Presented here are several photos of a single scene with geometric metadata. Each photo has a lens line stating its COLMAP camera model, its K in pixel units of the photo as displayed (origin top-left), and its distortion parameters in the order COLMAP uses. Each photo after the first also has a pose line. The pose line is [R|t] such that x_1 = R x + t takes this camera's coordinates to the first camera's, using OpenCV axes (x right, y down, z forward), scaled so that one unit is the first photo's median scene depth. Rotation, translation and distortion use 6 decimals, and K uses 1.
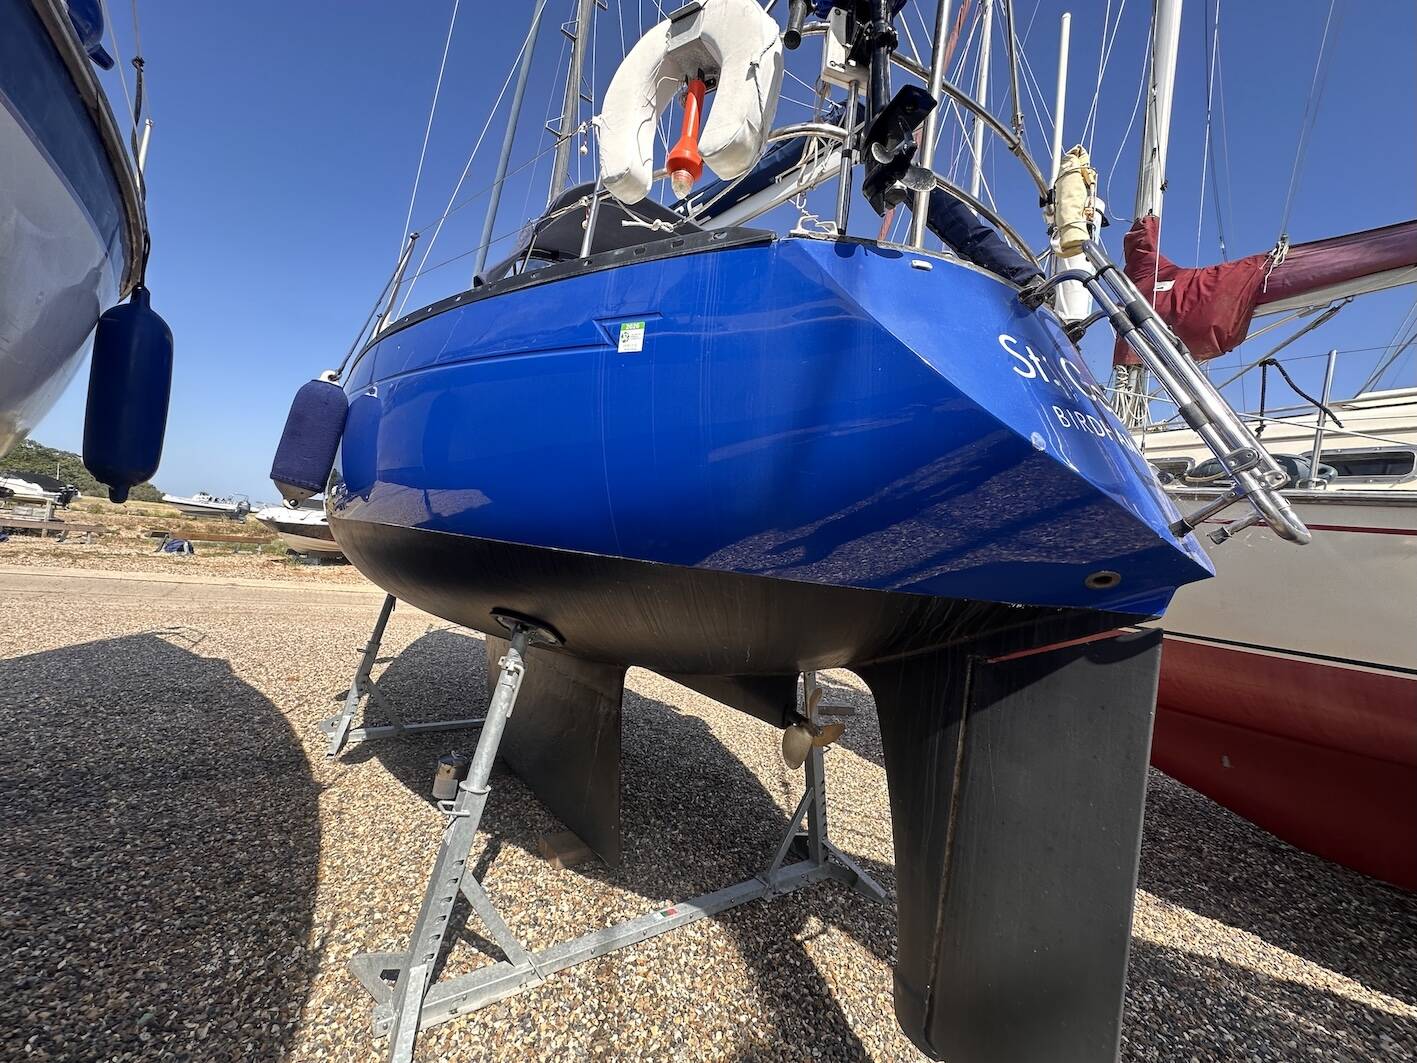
lens RADIAL K [[570.7, 0, 710.8], [0, 570.7, 530.8], [0, 0, 1]] dist [-0.004296, 0.000129]
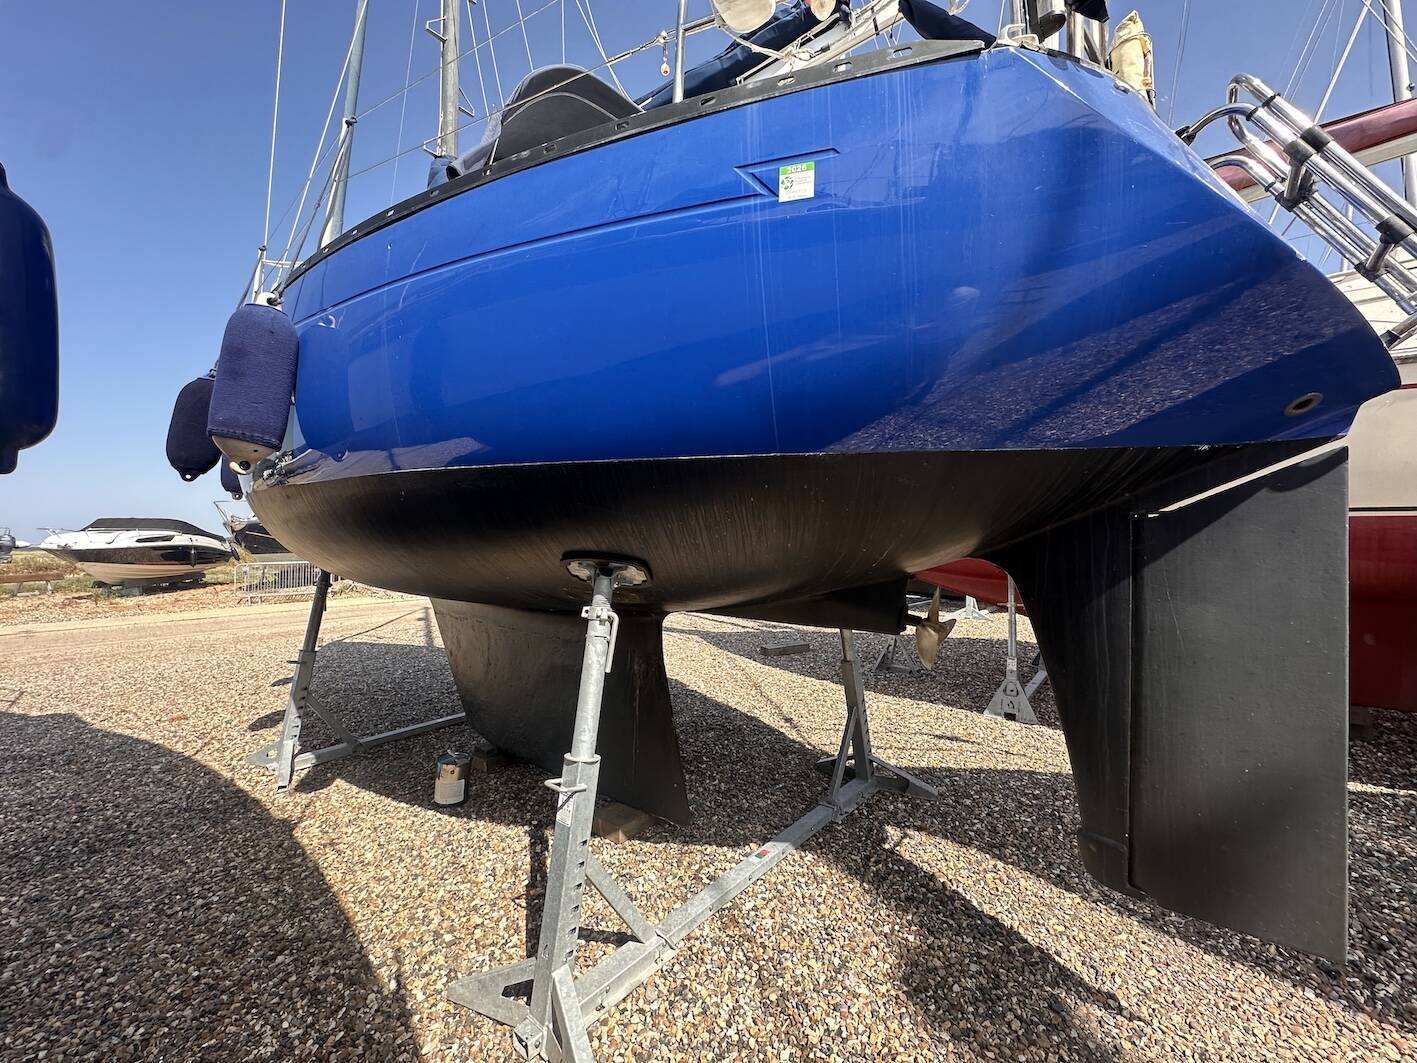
lens RADIAL K [[570.7, 0, 711.6], [0, 570.7, 531.4], [0, 0, 1]] dist [-0.004296, 0.000129]
pose [[0.970416, -0.123313, 0.207572, -0.305153], [0.112443, 0.991632, 0.063422, 0.065933], [-0.213656, -0.038206, 0.976162, 0.109115]]
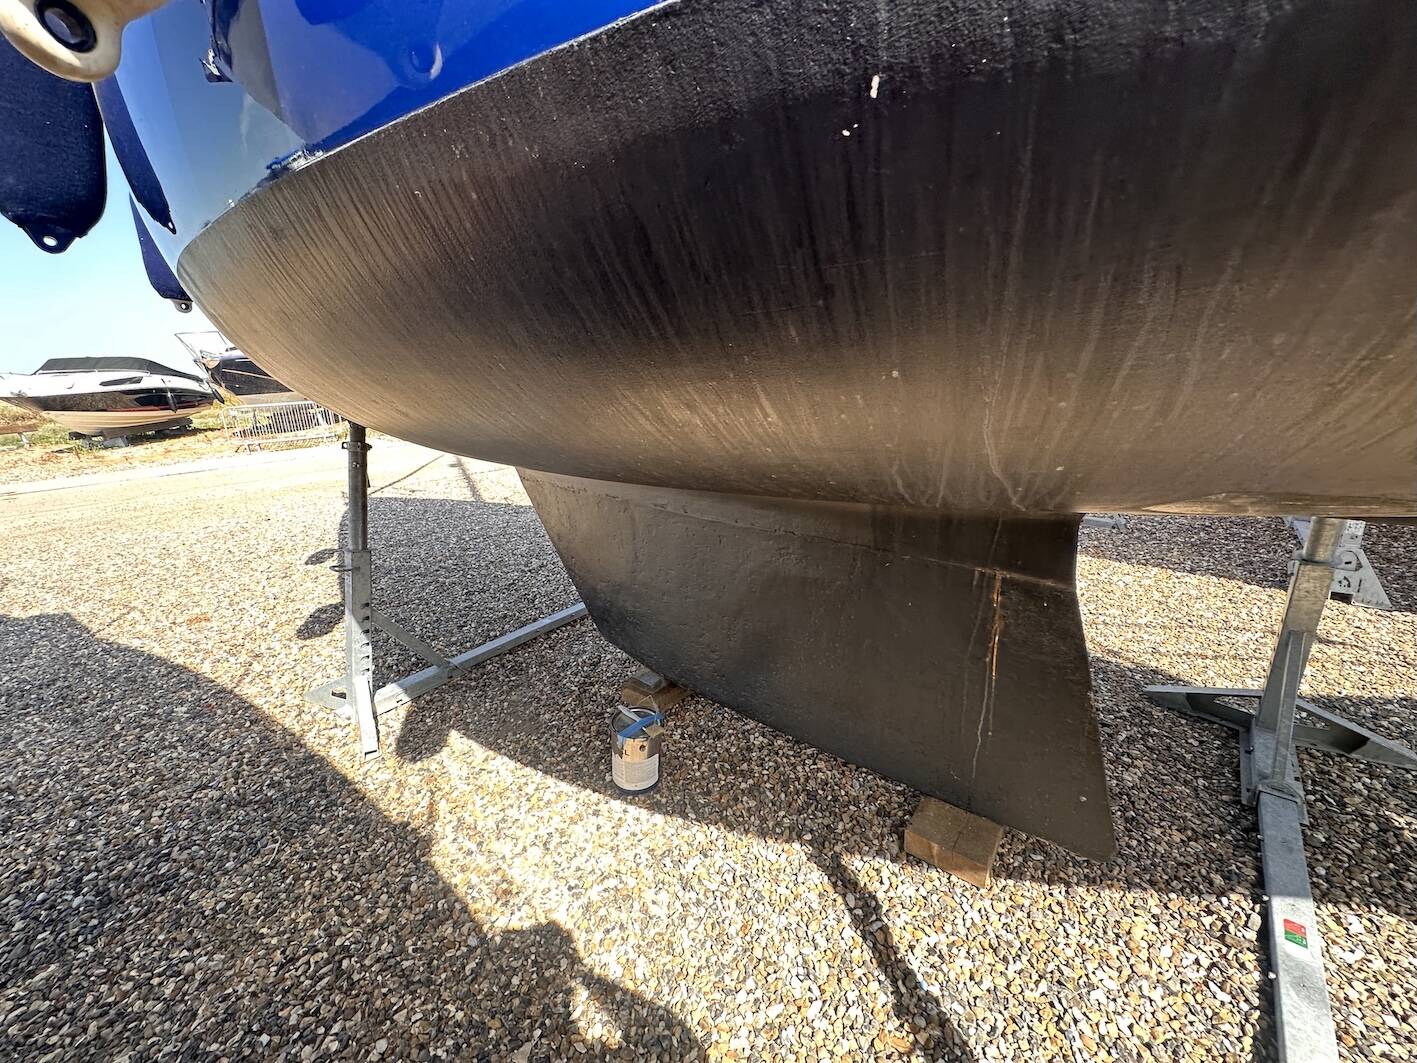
lens RADIAL K [[570.7, 0, 710.4], [0, 570.7, 535.8], [0, 0, 1]] dist [-0.004296, 0.000129]
pose [[0.965925, -0.208508, 0.153343, -0.634494], [0.141992, 0.922243, 0.359592, 0.066107], [-0.216397, -0.325565, 0.920424, 0.785943]]
